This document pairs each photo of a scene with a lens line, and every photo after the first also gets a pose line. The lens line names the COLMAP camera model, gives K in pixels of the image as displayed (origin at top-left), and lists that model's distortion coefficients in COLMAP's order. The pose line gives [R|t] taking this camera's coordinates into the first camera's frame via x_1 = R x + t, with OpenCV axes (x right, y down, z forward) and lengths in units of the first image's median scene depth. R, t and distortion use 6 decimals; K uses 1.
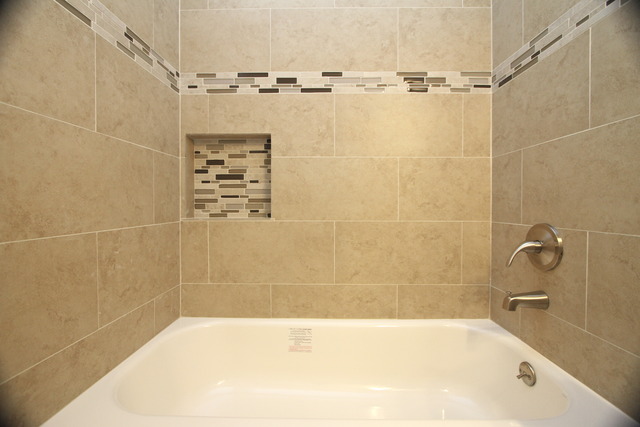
lens RADIAL K [[291.7, 0, 321.3], [0, 291.7, 210.9], [0, 0, 1]] dist [-0.015694, 0.000290]
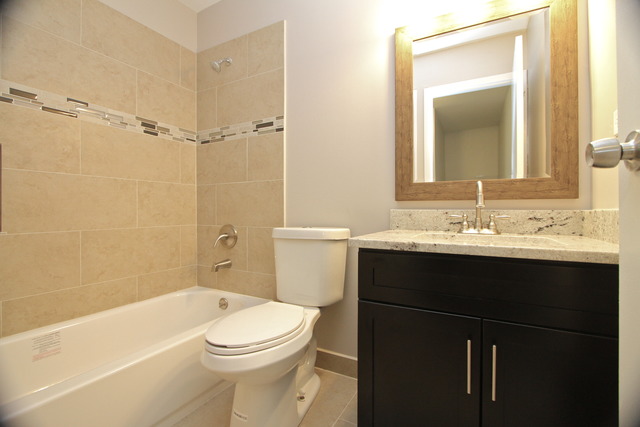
lens RADIAL K [[291.7, 0, 321.3], [0, 291.7, 210.9], [0, 0, 1]] dist [-0.015694, 0.000290]
pose [[0.465908, -0.003986, 0.884824, -0.520844], [0.018172, 0.999822, -0.005065, -0.020453], [-0.884647, 0.018439, 0.465897, -0.367372]]
